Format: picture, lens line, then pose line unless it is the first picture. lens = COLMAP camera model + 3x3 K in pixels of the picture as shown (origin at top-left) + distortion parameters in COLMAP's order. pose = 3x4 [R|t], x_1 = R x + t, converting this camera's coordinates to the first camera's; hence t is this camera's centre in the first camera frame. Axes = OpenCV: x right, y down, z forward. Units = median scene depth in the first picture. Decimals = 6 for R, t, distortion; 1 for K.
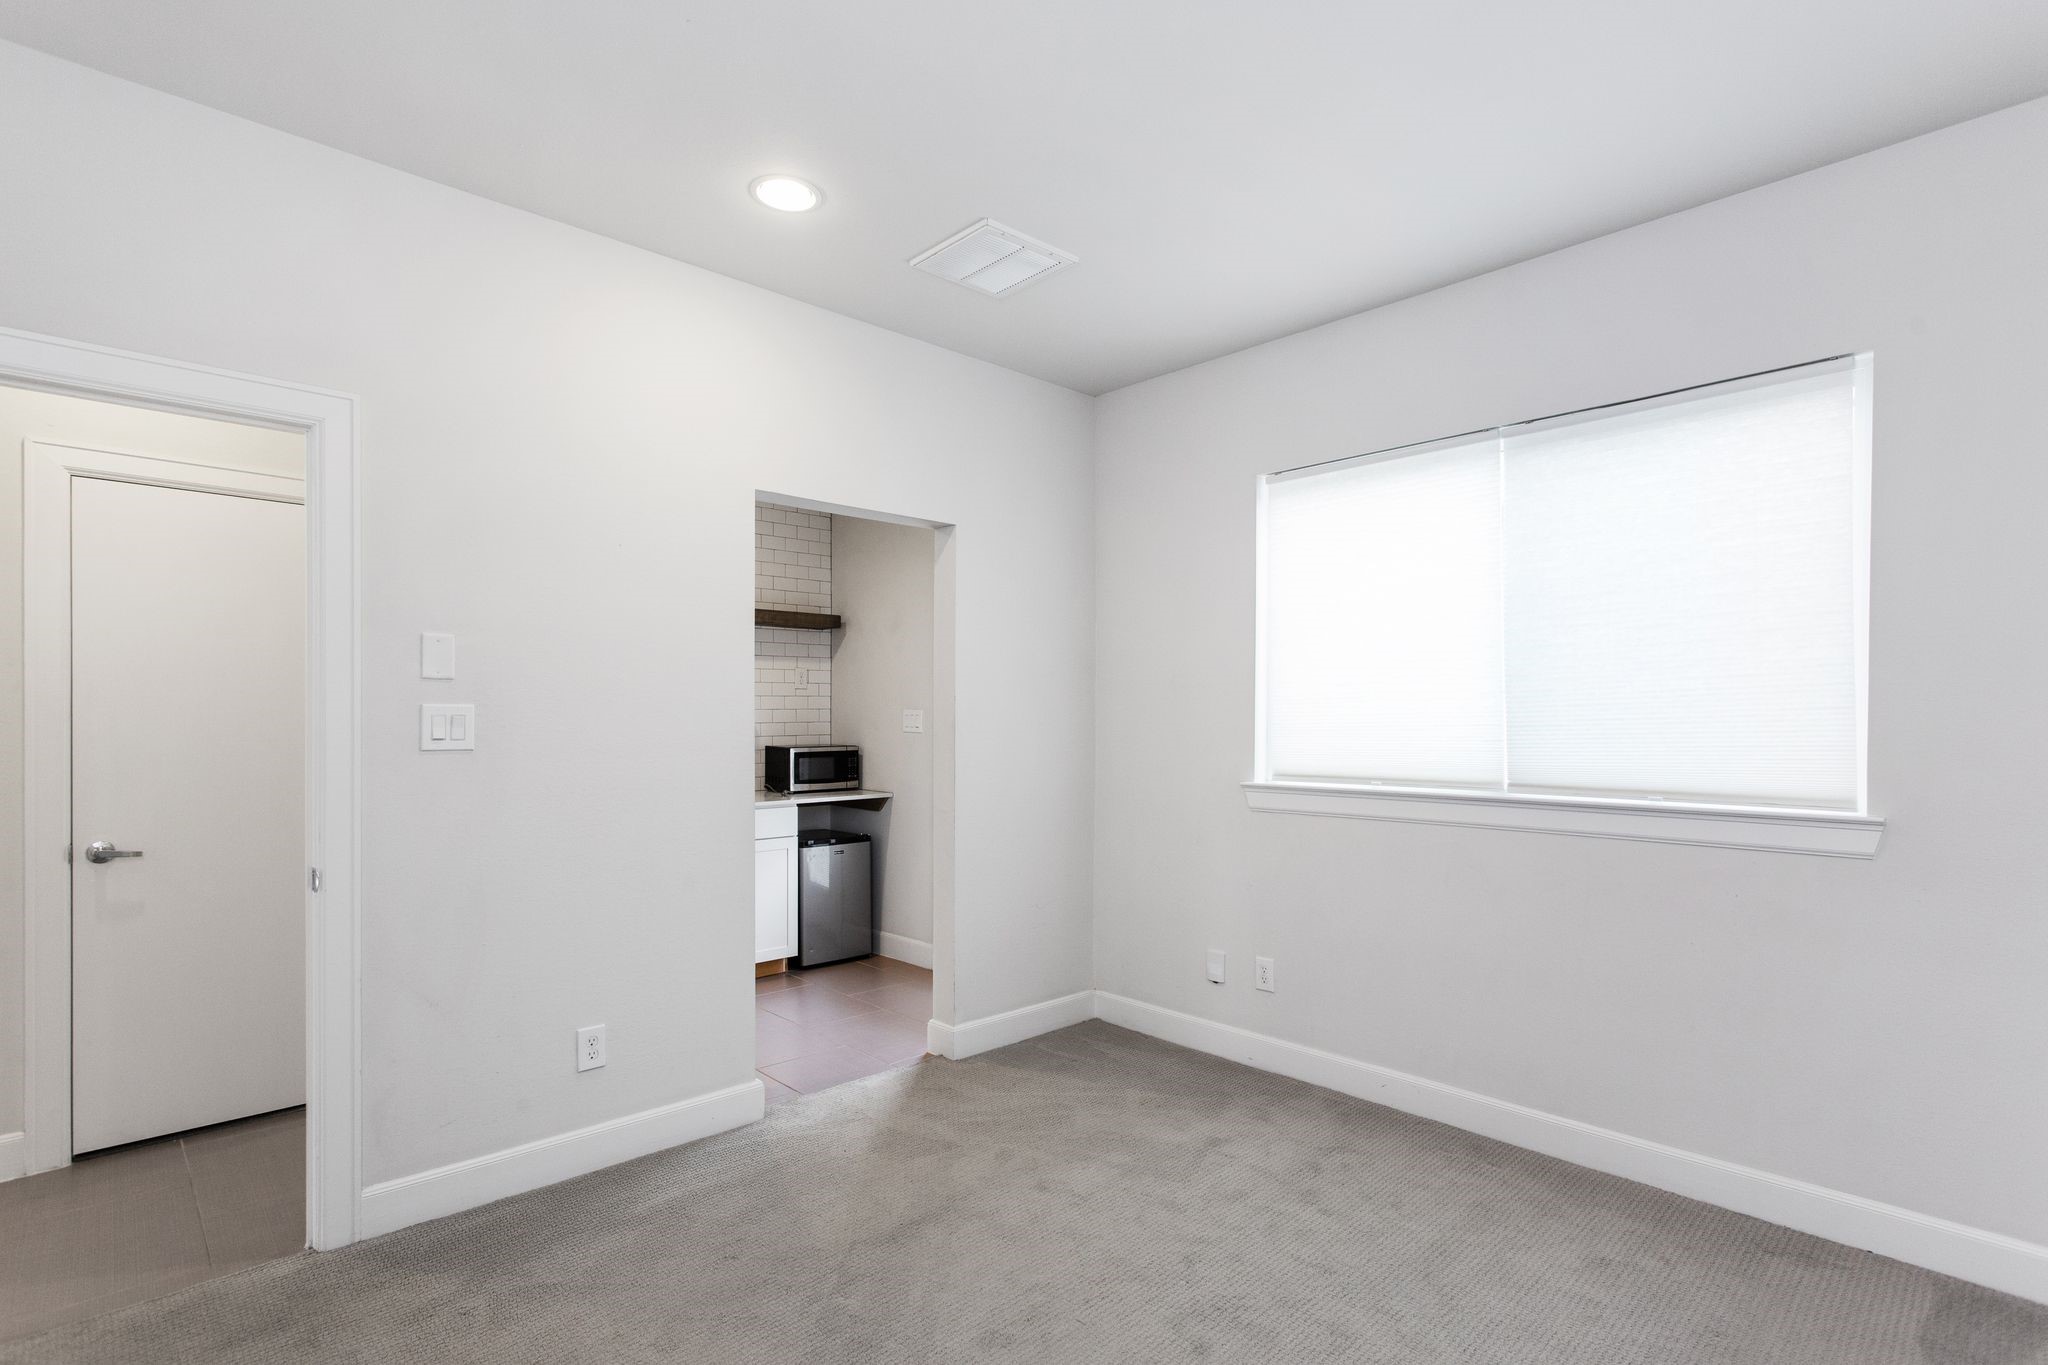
lens RADIAL K [[981.7, 0, 1028.6], [0, 981.7, 716.5], [0, 0, 1]] dist [0.001312, 0.001571]
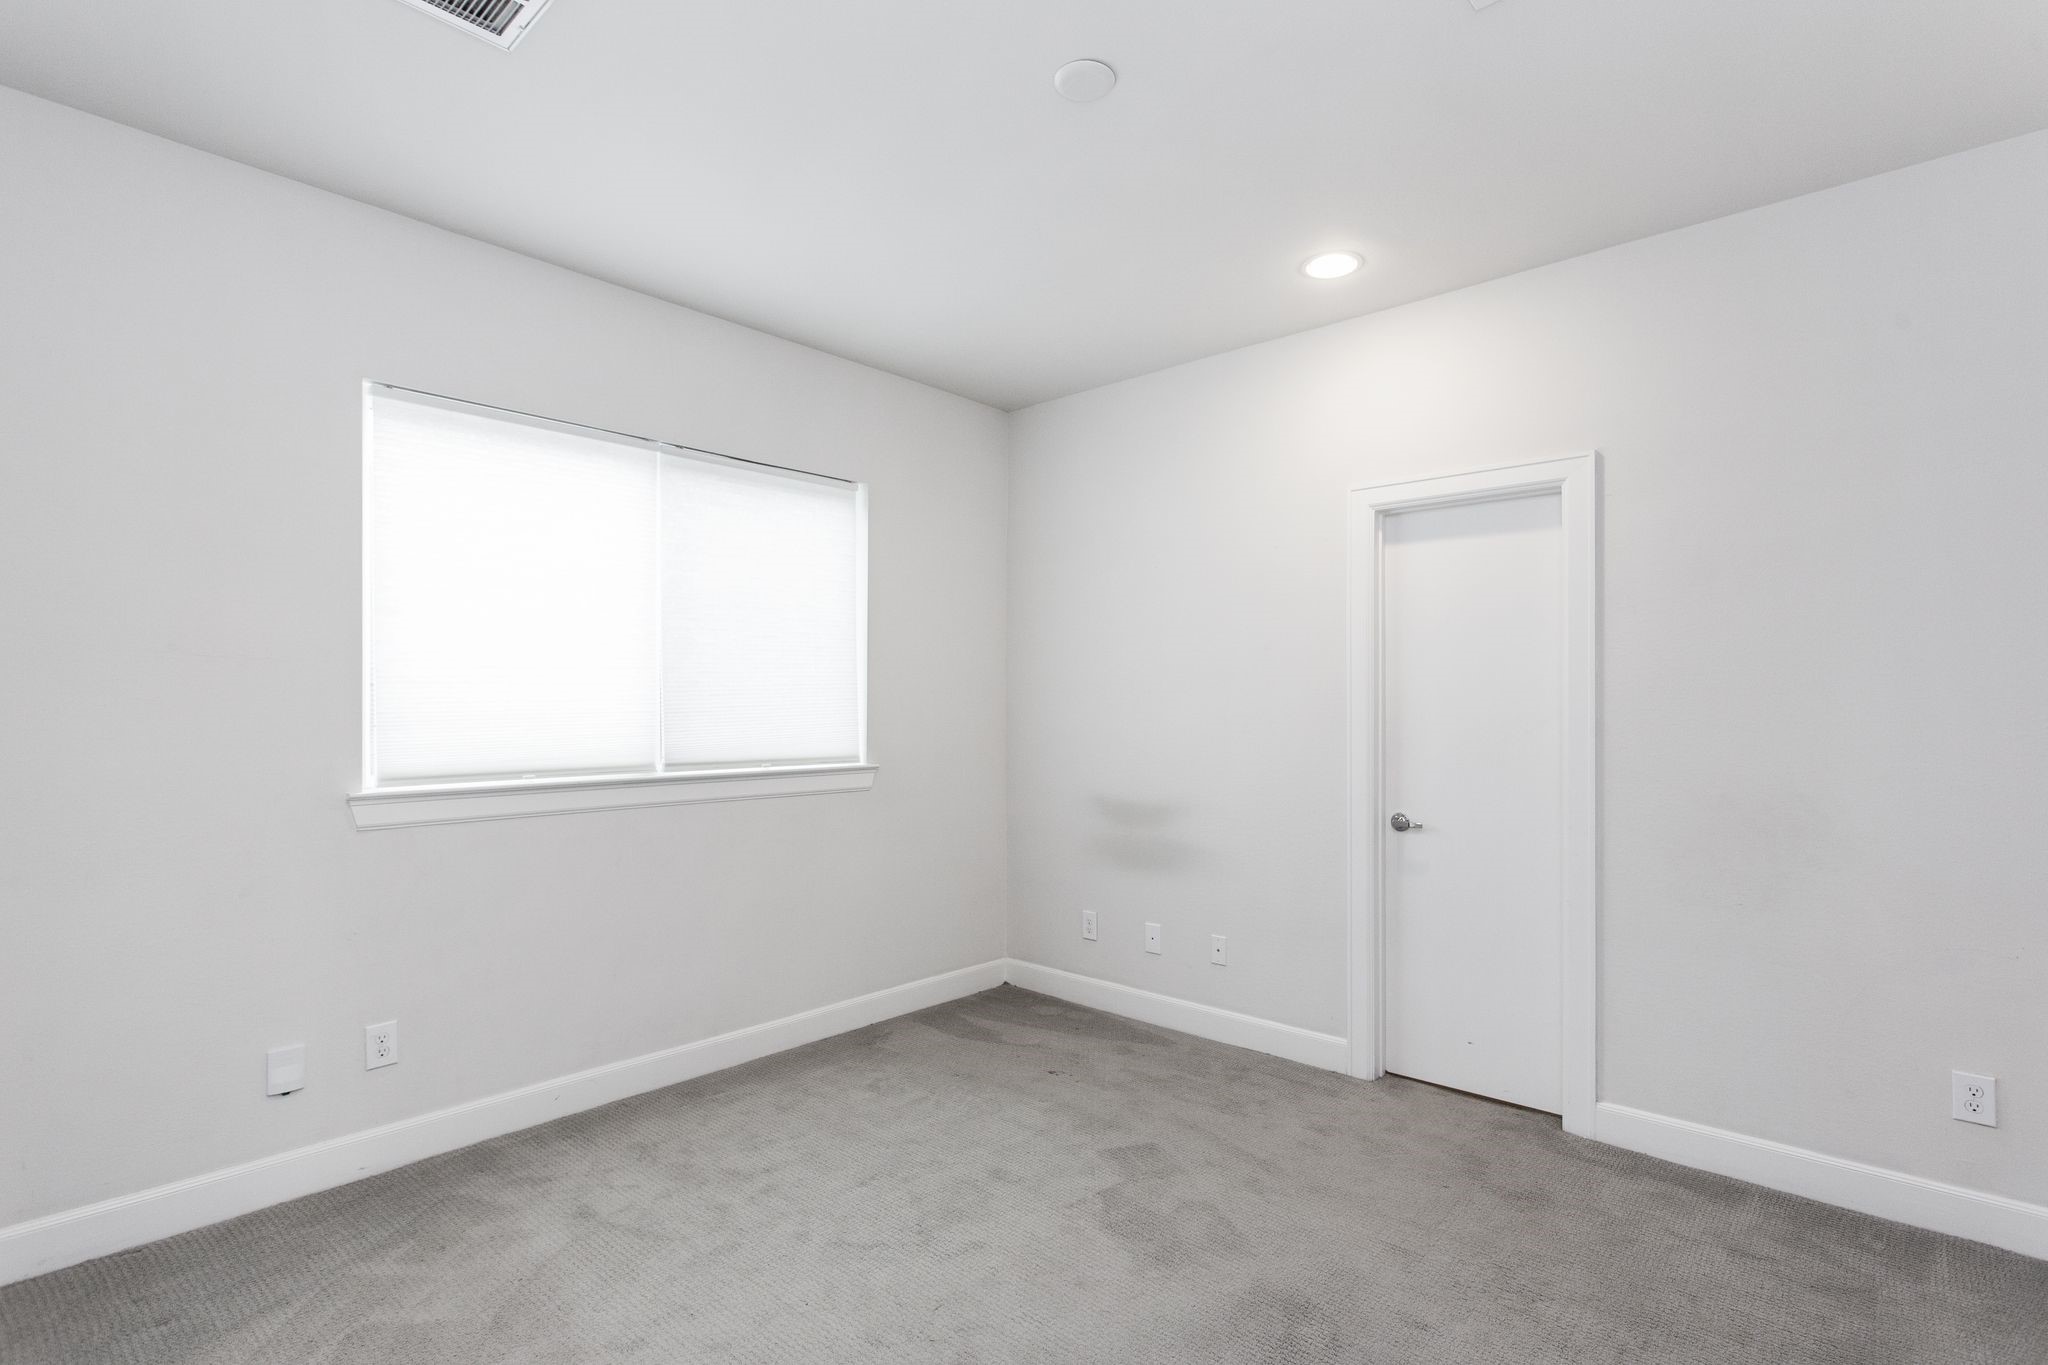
lens RADIAL K [[981.7, 0, 1024.7], [0, 981.7, 695.6], [0, 0, 1]] dist [0.001312, 0.001571]
pose [[-0.064610, 0.009142, 0.997869, -0.646283], [-0.003911, 0.999948, -0.009414, -0.000759], [-0.997903, -0.004511, -0.064571, 0.657105]]
